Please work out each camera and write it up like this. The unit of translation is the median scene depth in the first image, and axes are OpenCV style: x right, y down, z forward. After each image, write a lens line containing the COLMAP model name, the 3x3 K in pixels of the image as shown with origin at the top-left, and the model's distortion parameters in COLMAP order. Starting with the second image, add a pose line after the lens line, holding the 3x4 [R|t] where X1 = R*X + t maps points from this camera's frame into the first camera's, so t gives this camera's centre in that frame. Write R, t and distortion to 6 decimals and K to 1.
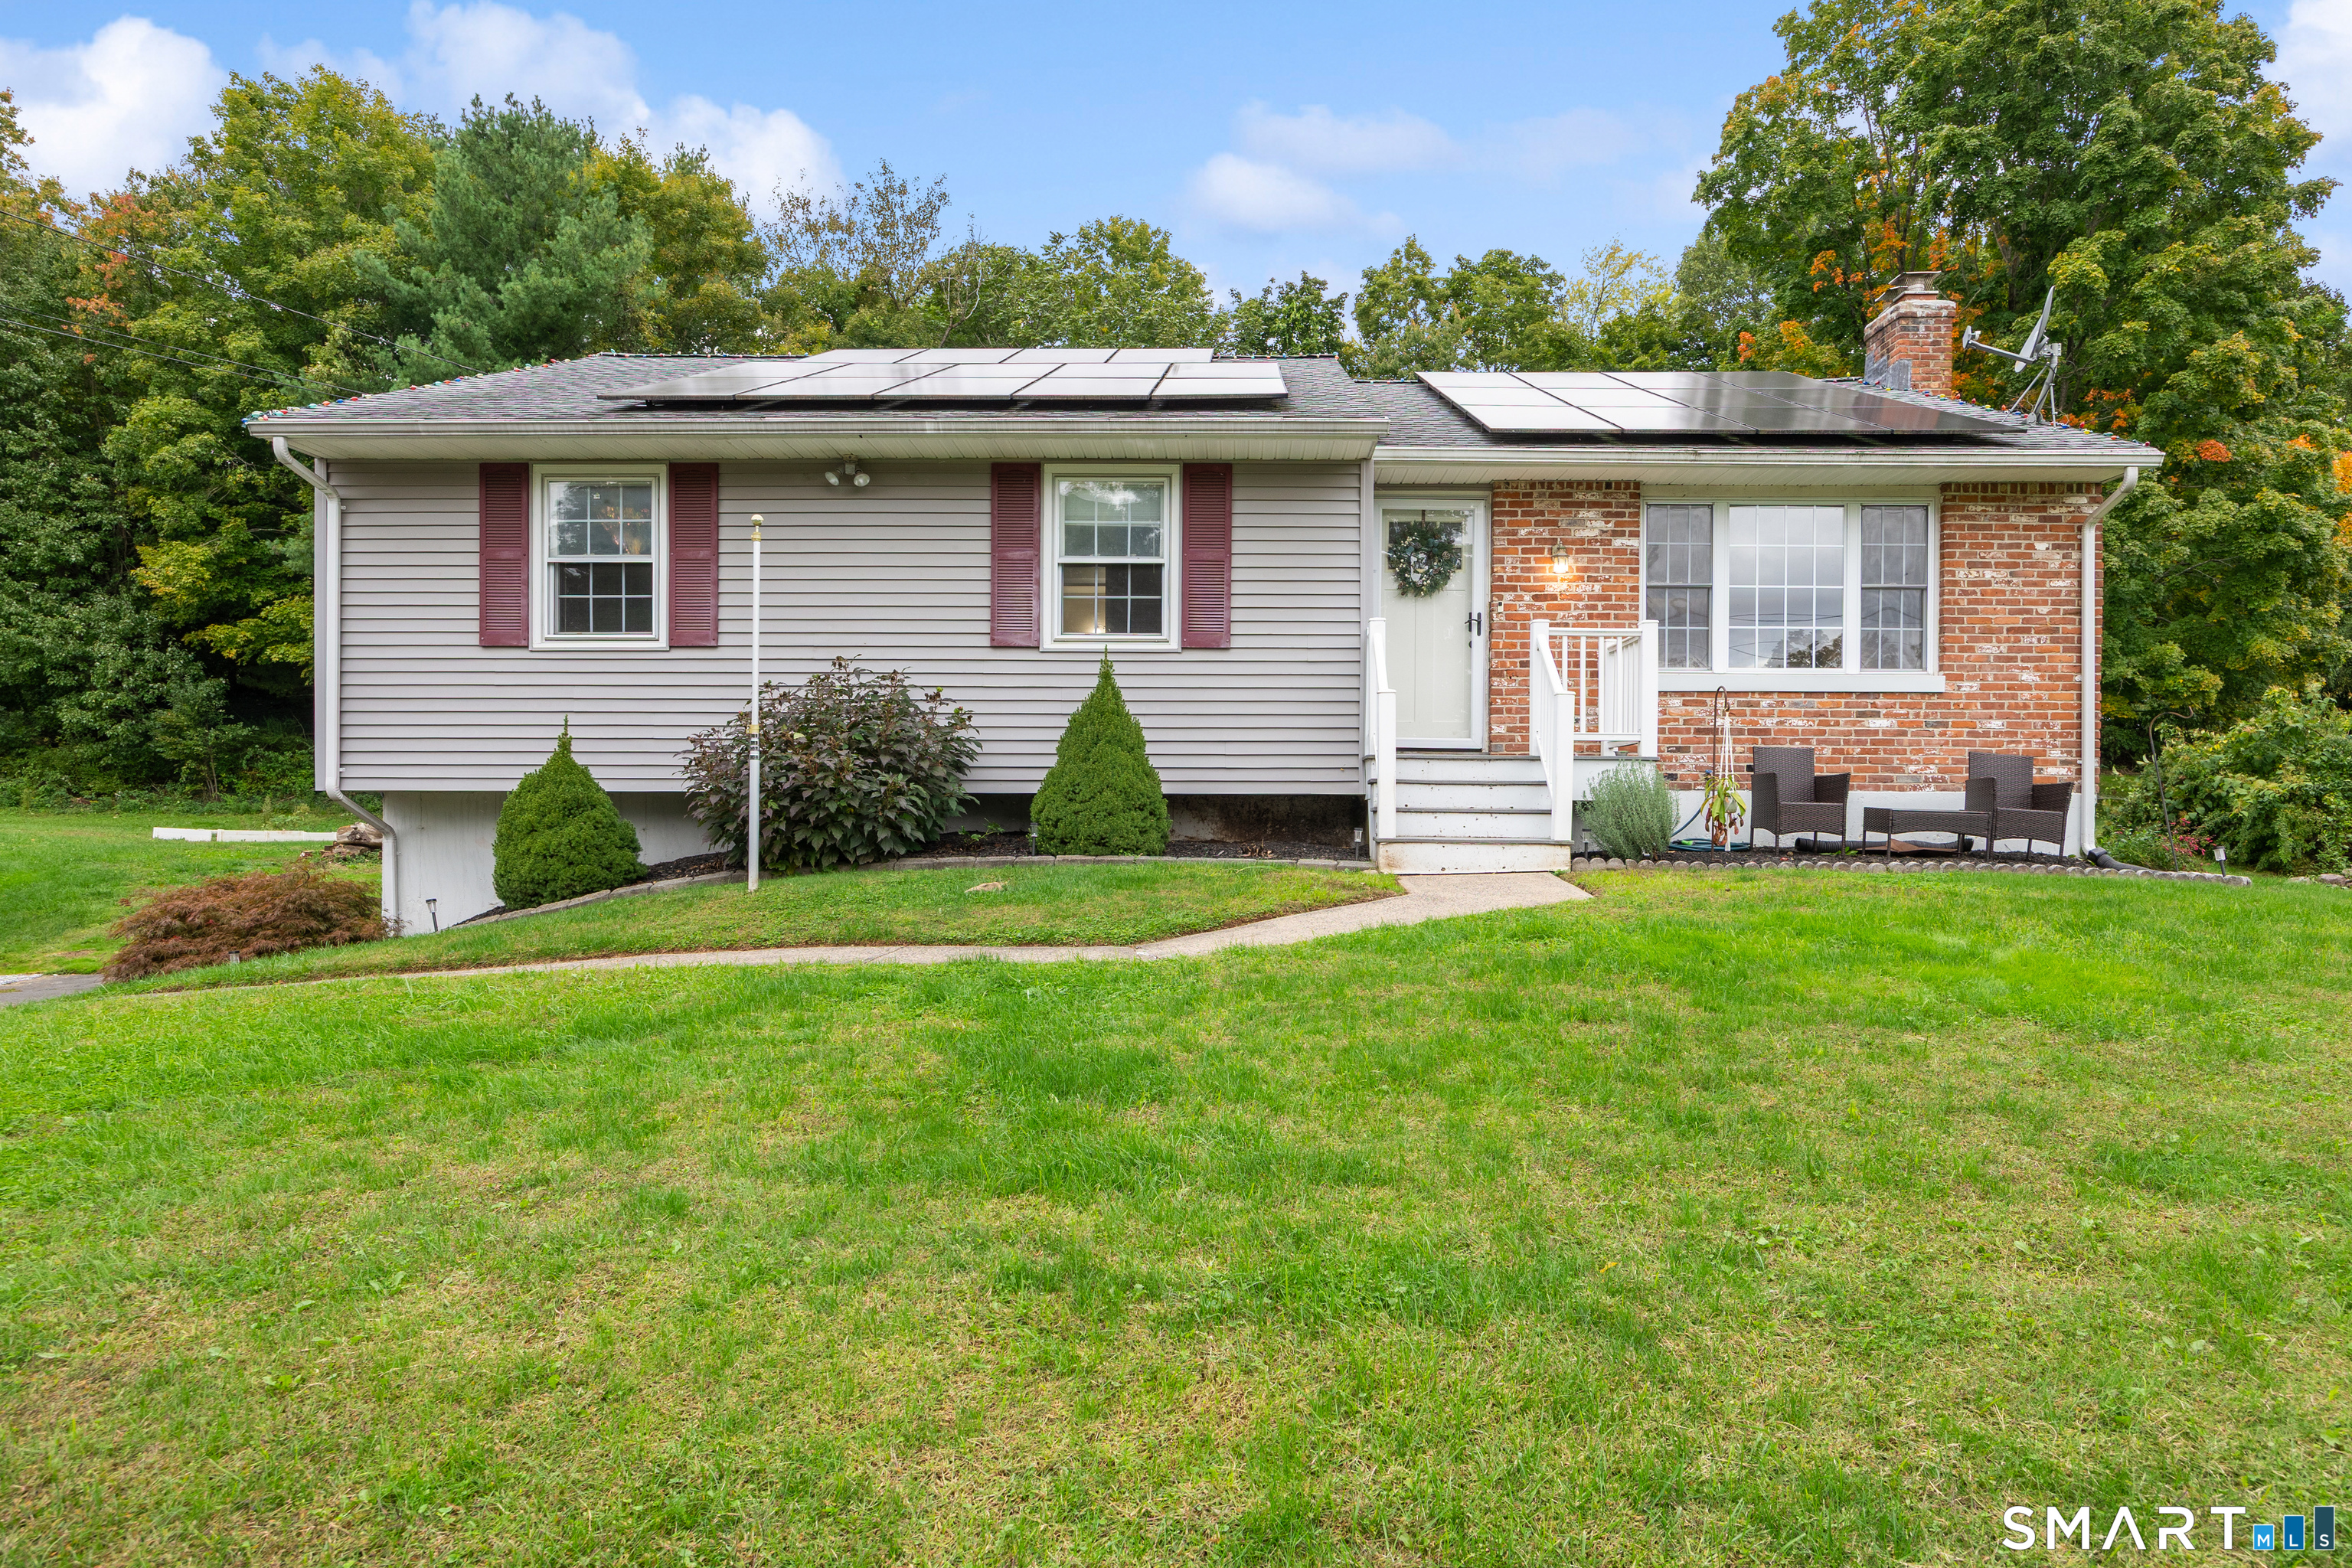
lens RADIAL K [[1338.2, 0, 1228.9], [0, 1338.2, 797.5], [0, 0, 1]] dist [-0.002750, -0.000881]
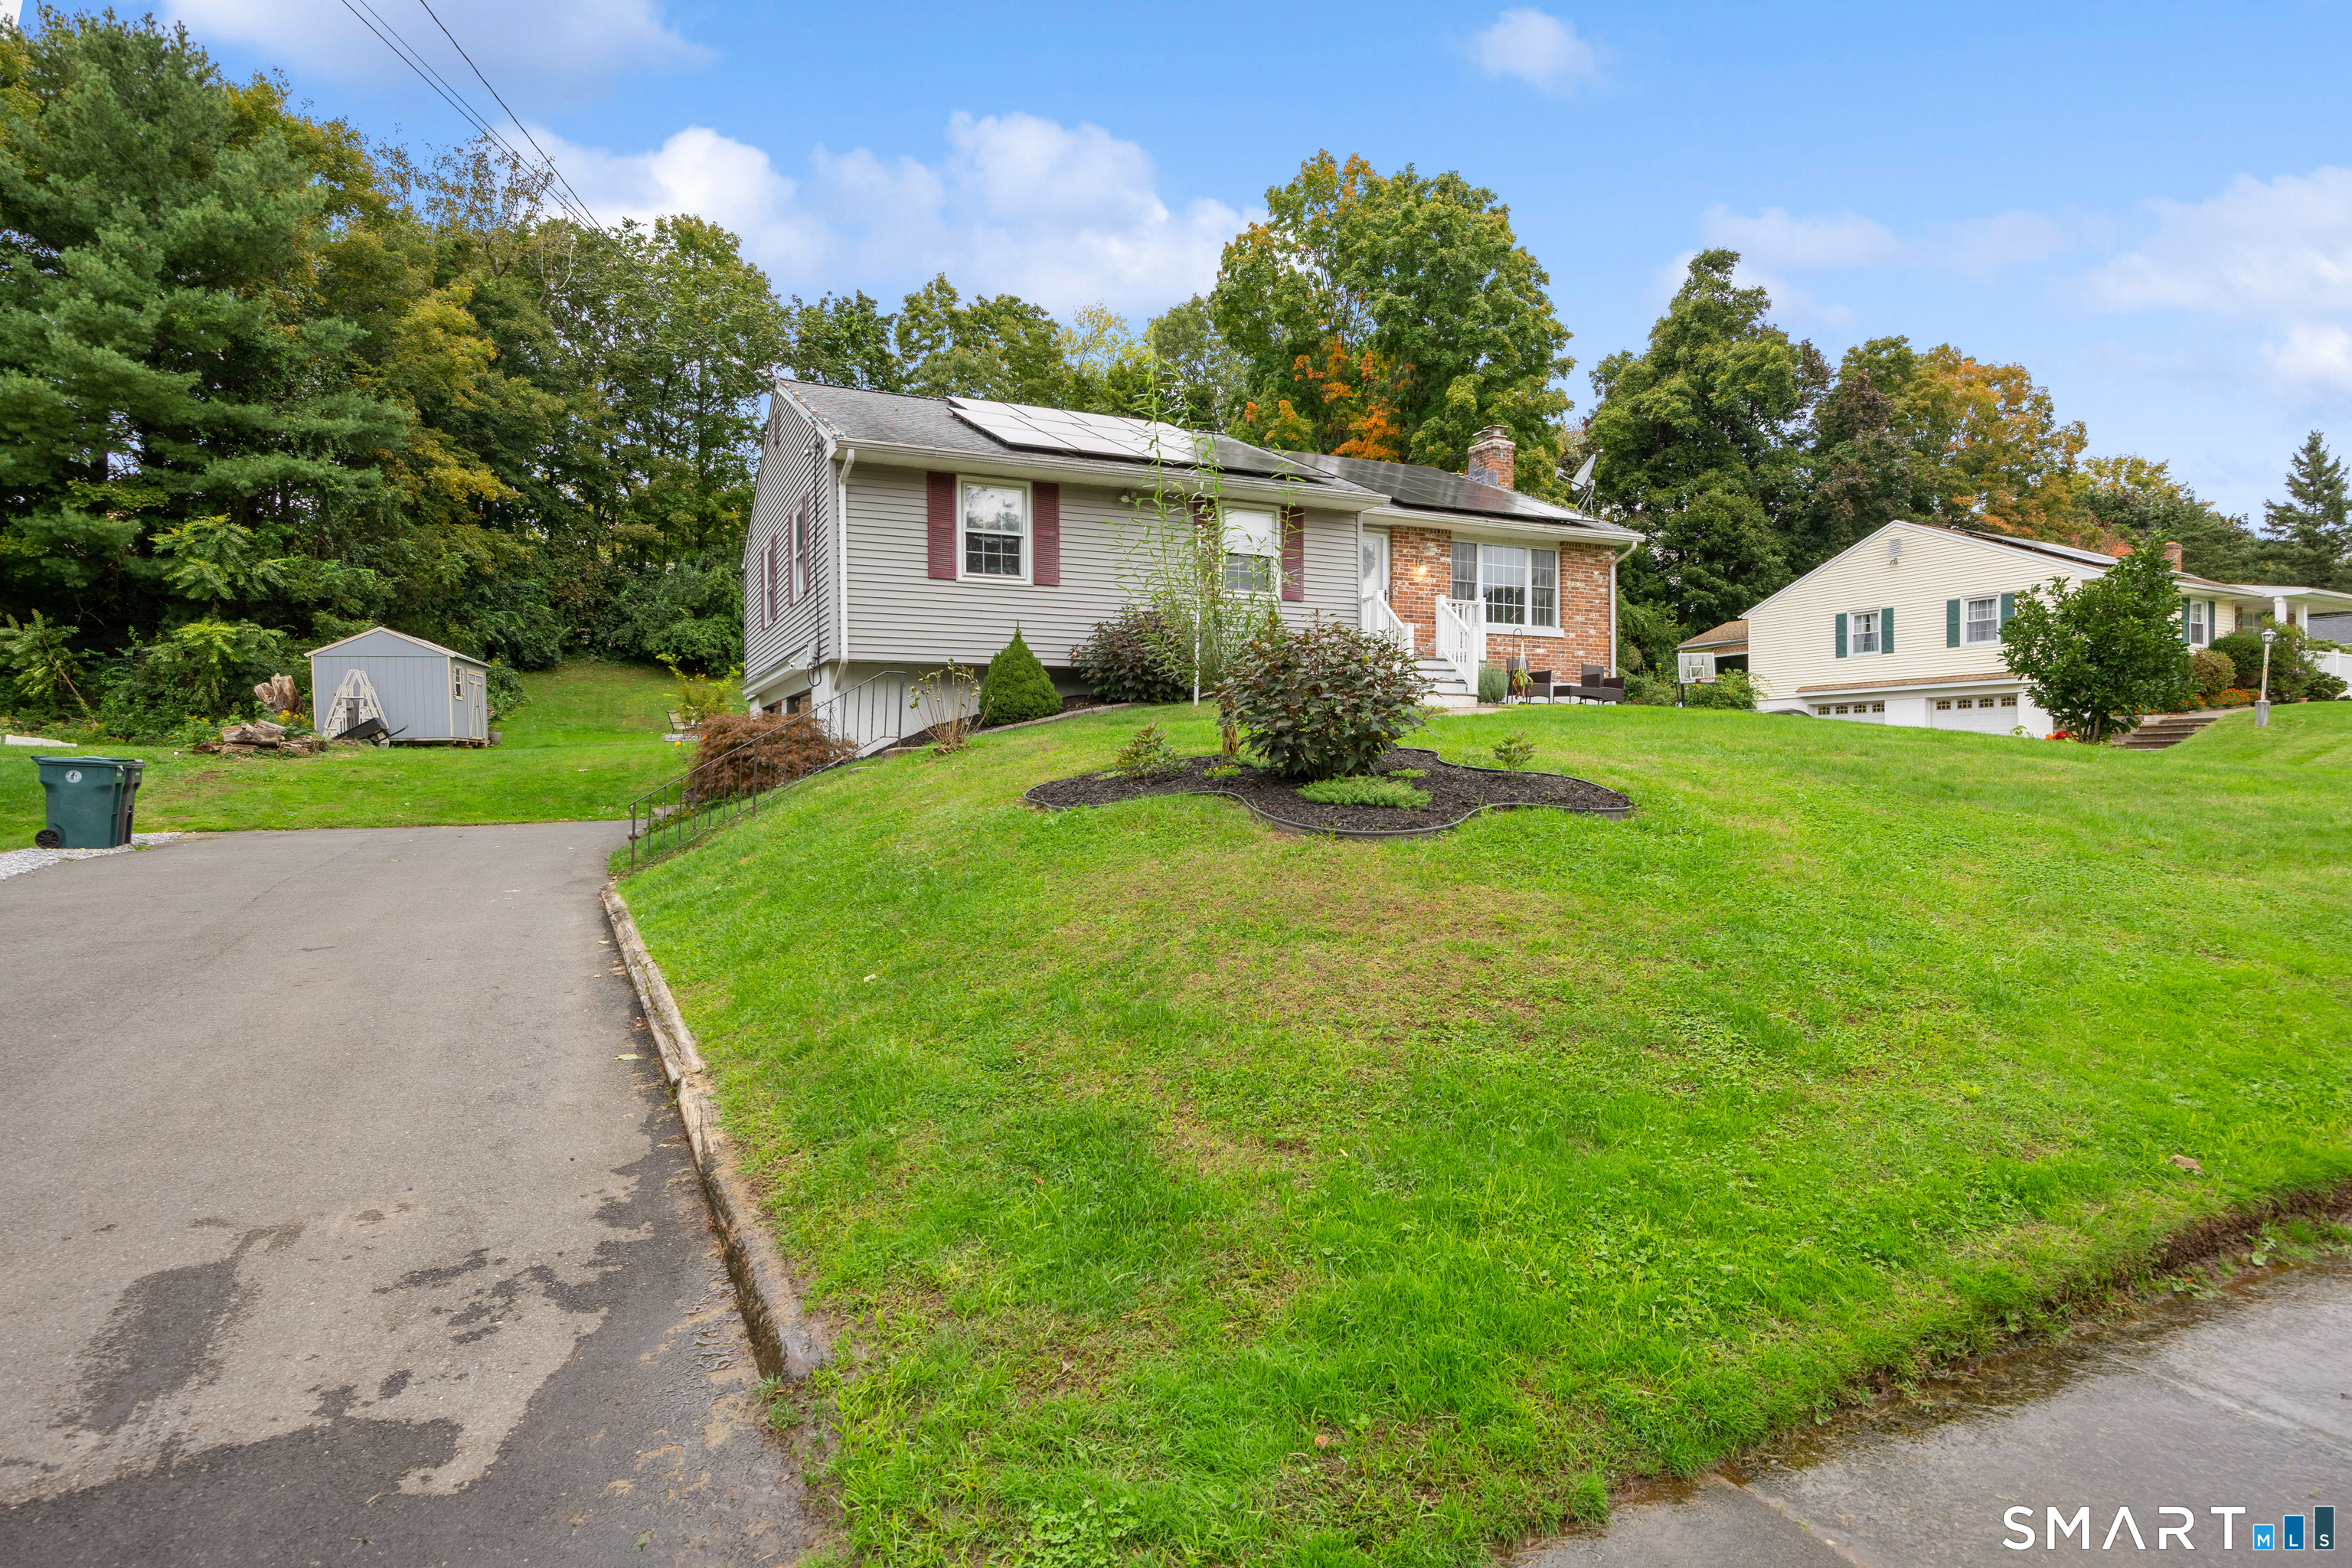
lens RADIAL K [[1232.6, 0, 1171.0], [0, 1232.6, 743.9], [0, 0, 1]] dist [-0.009991, -0.000541]
pose [[0.901136, -0.000767, 0.433537, -0.329723], [0.005366, 0.999942, -0.009385, 0.039832], [-0.433504, 0.010784, 0.901087, -0.191161]]
